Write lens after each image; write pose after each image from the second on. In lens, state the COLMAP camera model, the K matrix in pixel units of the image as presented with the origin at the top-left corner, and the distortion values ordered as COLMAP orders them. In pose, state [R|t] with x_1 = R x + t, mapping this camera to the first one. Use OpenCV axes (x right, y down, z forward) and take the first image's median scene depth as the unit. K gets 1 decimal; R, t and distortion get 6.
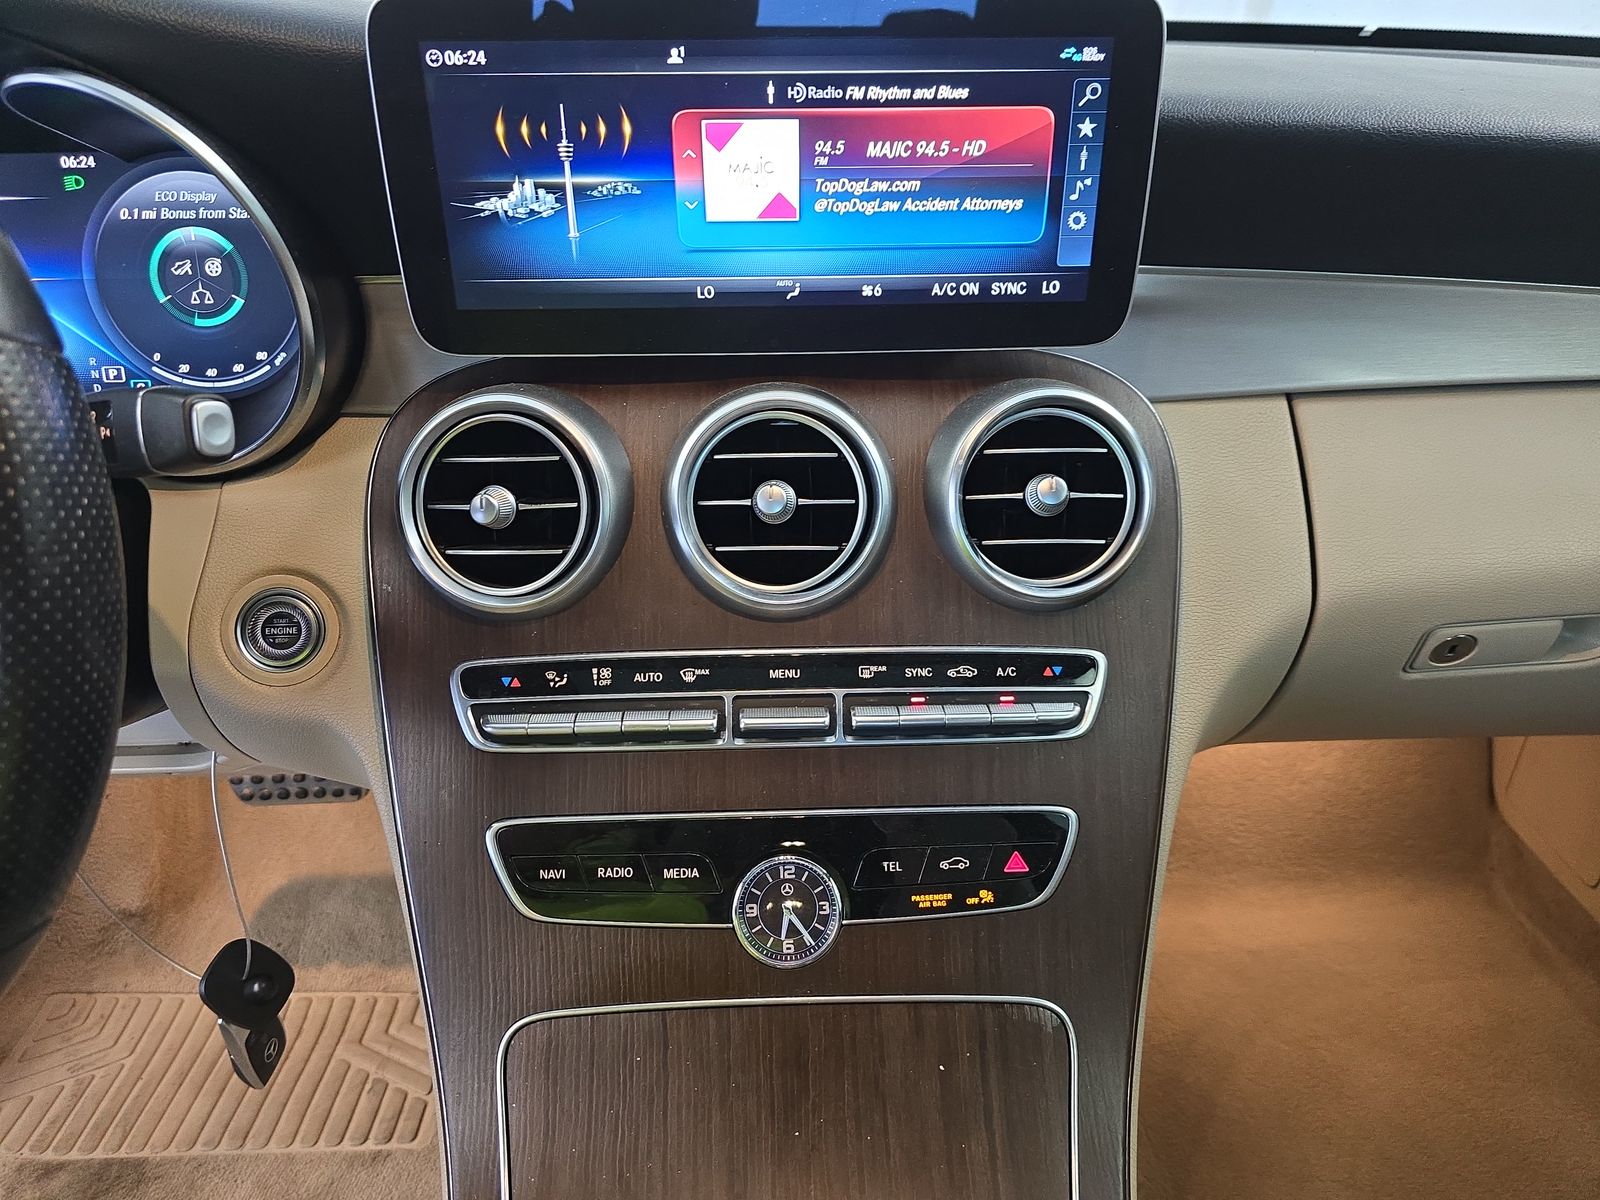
lens RADIAL K [[1088.8, 0, 800.3], [0, 1088.8, 608.7], [0, 0, 1]] dist [0.031496, -0.040986]
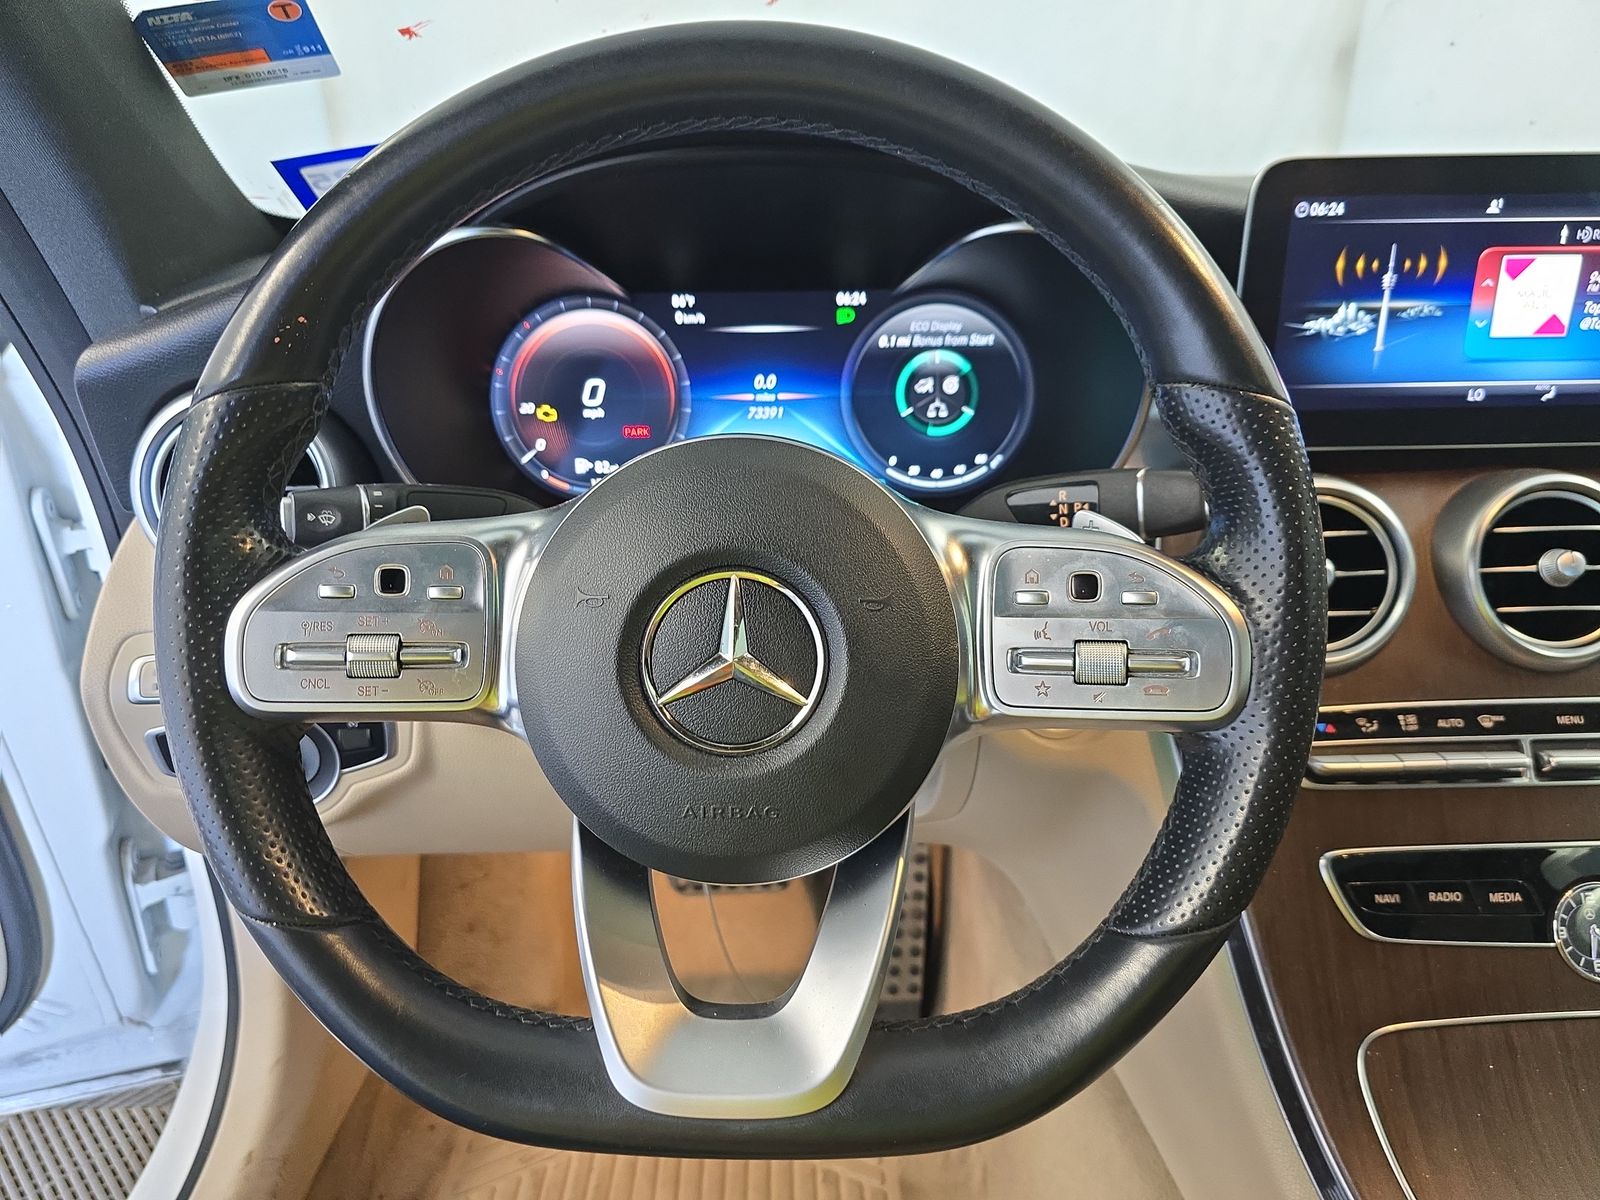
lens RADIAL K [[1088.8, 0, 800.3], [0, 1088.8, 608.7], [0, 0, 1]] dist [0.031496, -0.040986]
pose [[0.999898, -0.005379, -0.013220, -0.801041], [0.003675, 0.992062, -0.125695, 0.085698], [0.013791, 0.125633, 0.991981, -0.156685]]
